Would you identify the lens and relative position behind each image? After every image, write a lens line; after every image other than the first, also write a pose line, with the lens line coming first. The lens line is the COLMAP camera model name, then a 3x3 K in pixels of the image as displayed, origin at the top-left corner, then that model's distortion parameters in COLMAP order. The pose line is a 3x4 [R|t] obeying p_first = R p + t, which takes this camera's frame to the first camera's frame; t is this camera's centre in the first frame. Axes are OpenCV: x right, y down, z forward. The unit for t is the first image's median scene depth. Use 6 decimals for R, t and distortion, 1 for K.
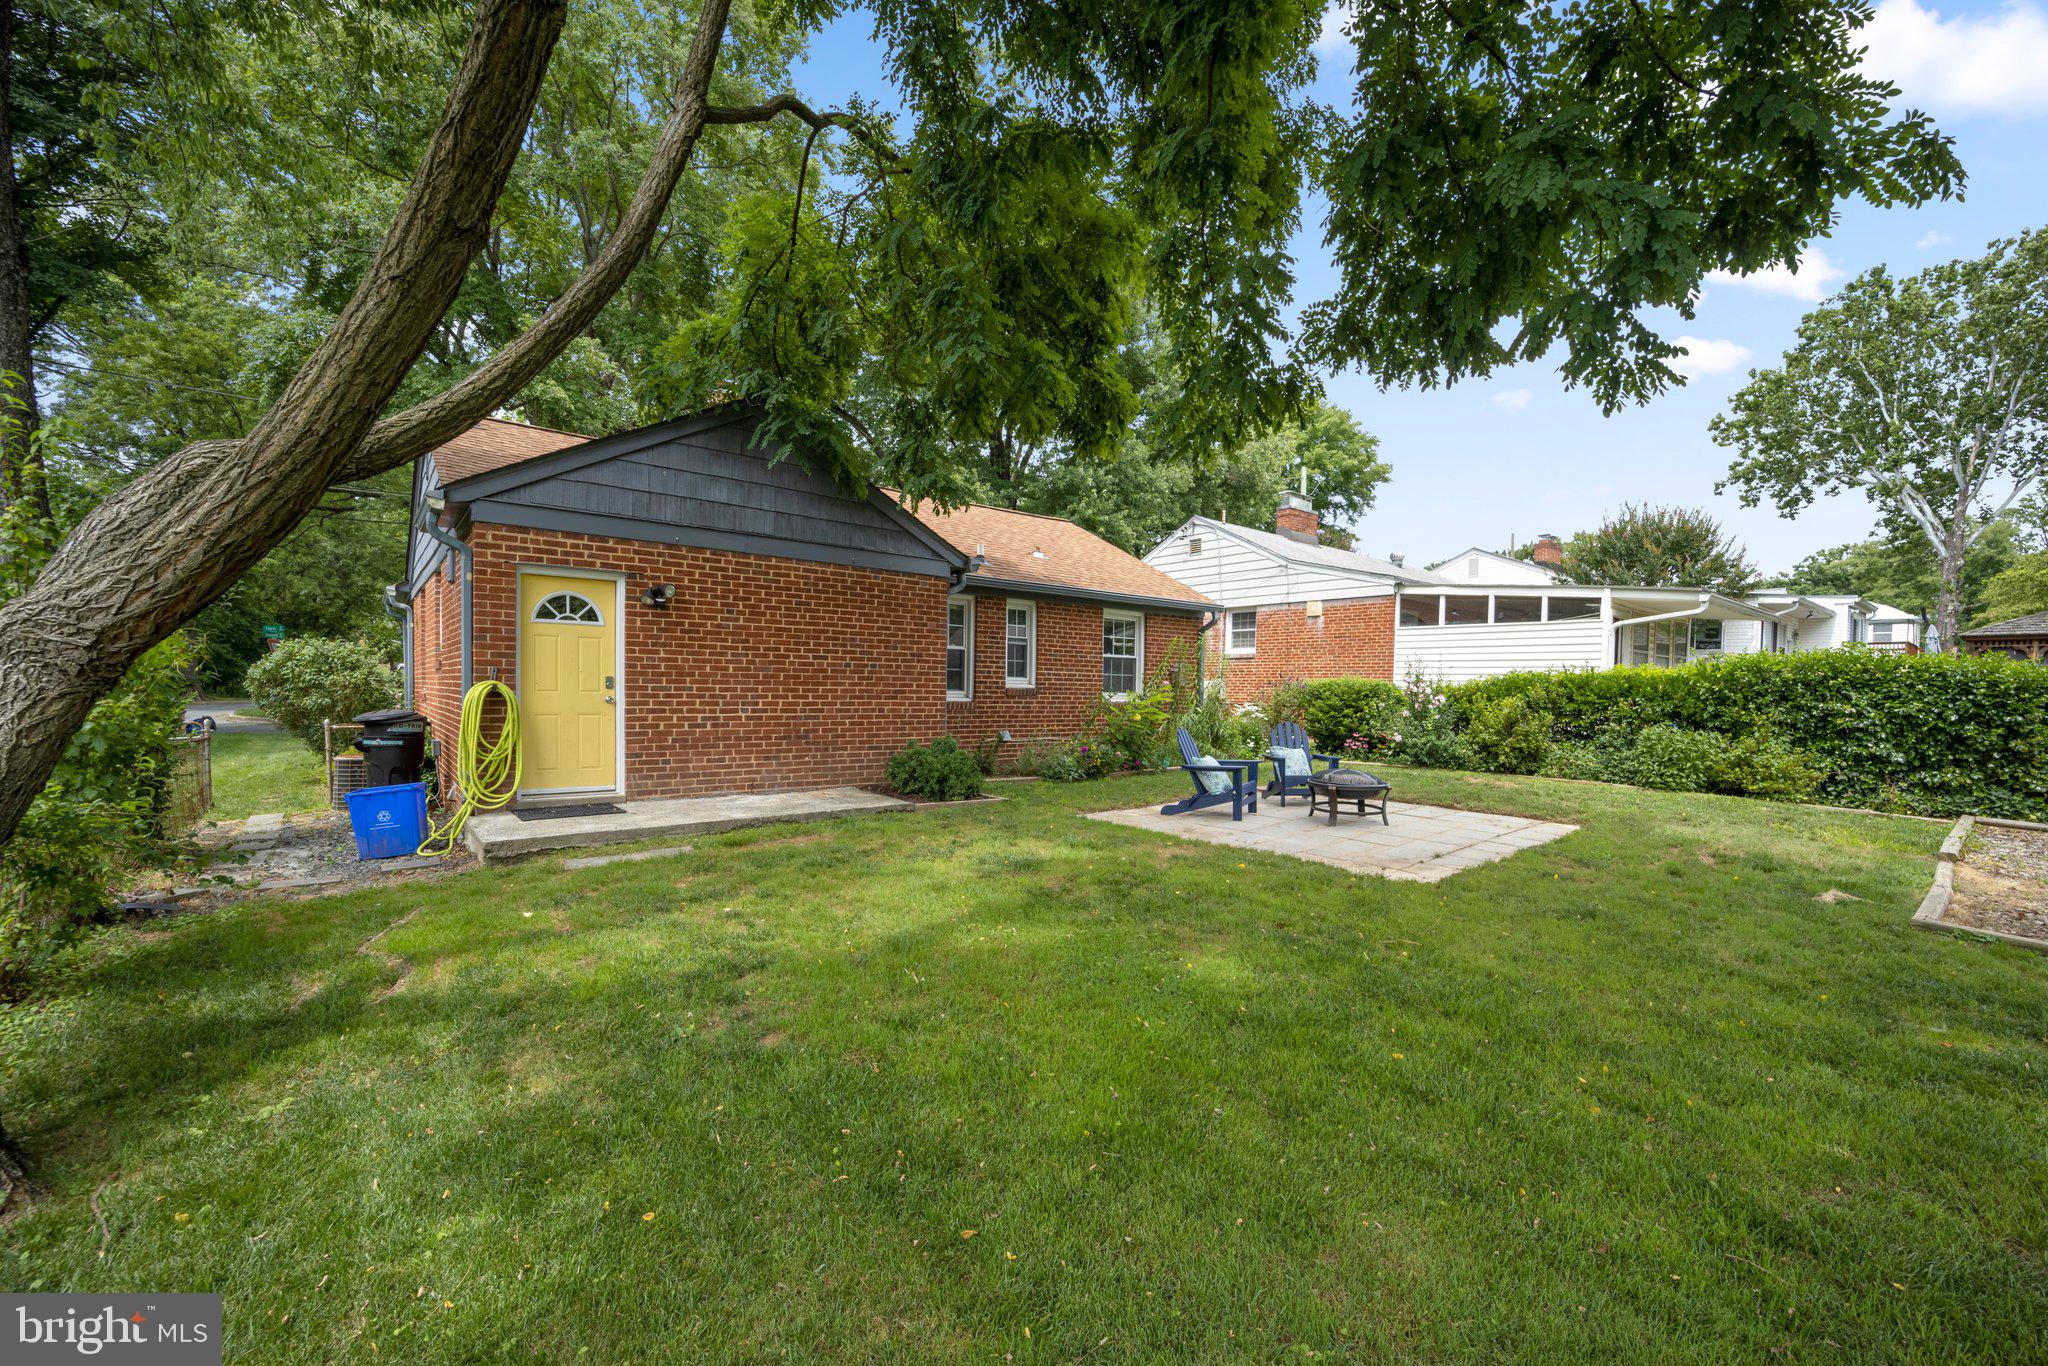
lens RADIAL K [[836.0, 0, 1022.8], [0, 836.0, 680.4], [0, 0, 1]] dist [-0.016529, -0.001039]
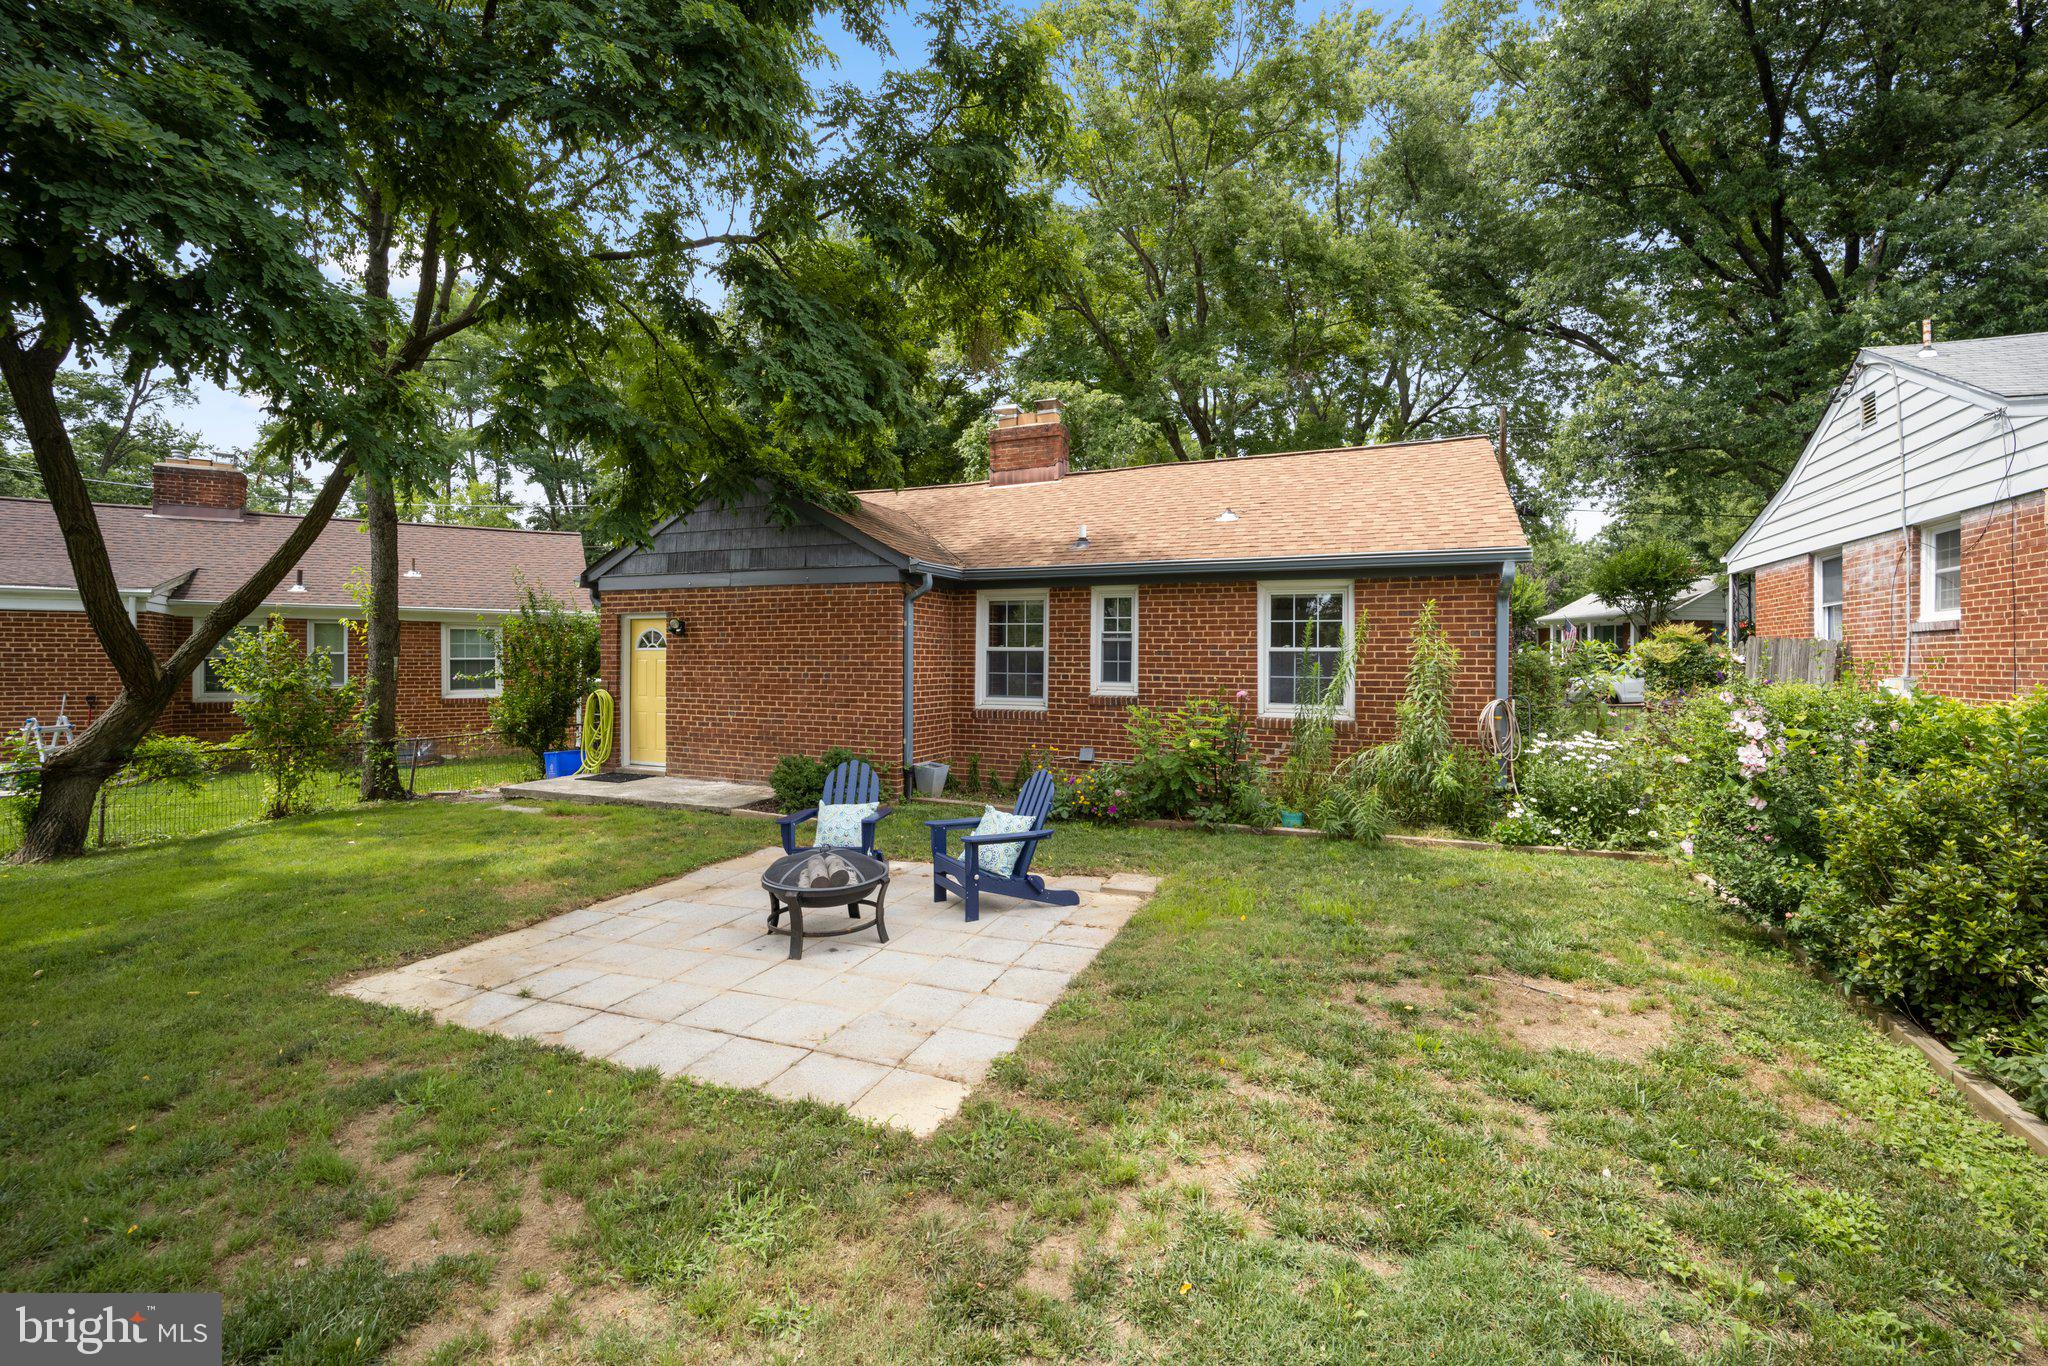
lens RADIAL K [[836.0, 0, 1032.0], [0, 836.0, 665.3], [0, 0, 1]] dist [-0.016529, -0.001039]
pose [[0.488231, -0.008784, -0.872670, 0.607643], [0.011648, 0.999926, -0.003548, -0.016610], [0.872637, -0.008433, 0.488297, 0.497715]]
